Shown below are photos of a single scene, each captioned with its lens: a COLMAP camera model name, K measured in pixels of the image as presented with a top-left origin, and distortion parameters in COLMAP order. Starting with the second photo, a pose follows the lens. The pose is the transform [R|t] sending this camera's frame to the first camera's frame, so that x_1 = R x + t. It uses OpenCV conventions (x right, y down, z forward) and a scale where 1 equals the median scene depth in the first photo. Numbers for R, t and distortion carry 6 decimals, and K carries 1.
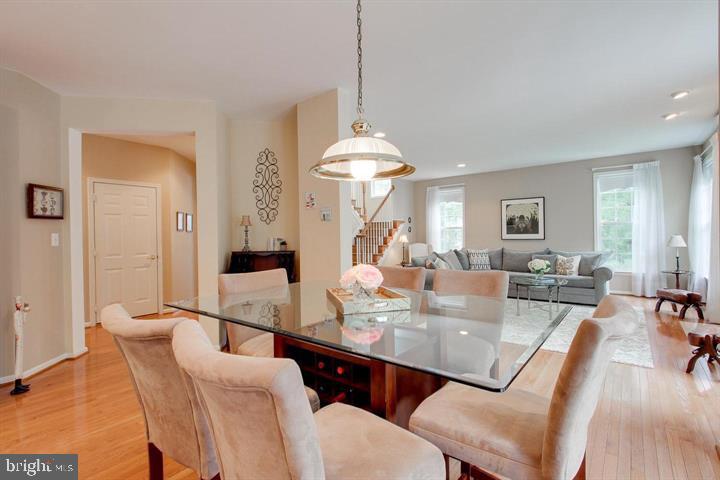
lens RADIAL K [[340.3, 0, 360.0], [0, 340.3, 240.0], [0, 0, 1]] dist [0.000834, 0.000464]
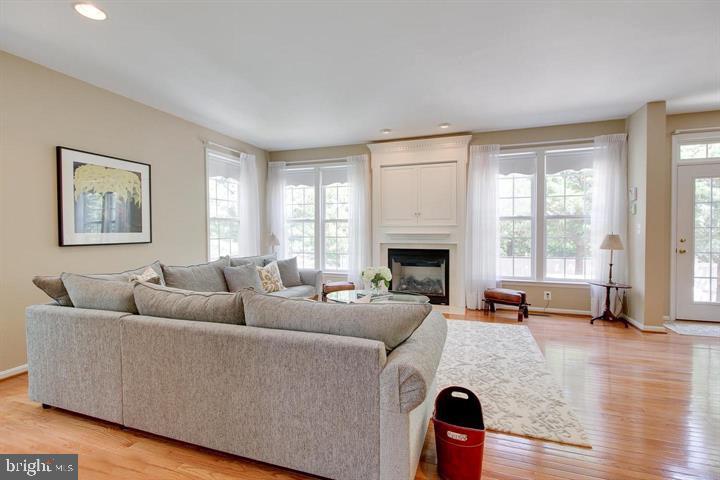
lens RADIAL K [[338.0, 0, 362.4], [0, 338.0, 241.2], [0, 0, 1]] dist [-0.003954, -0.000810]
pose [[-0.336112, -0.013426, 0.941726, -0.084642], [0.016177, 0.999669, 0.020026, -0.009108], [-0.941683, 0.021965, -0.335783, 0.851950]]
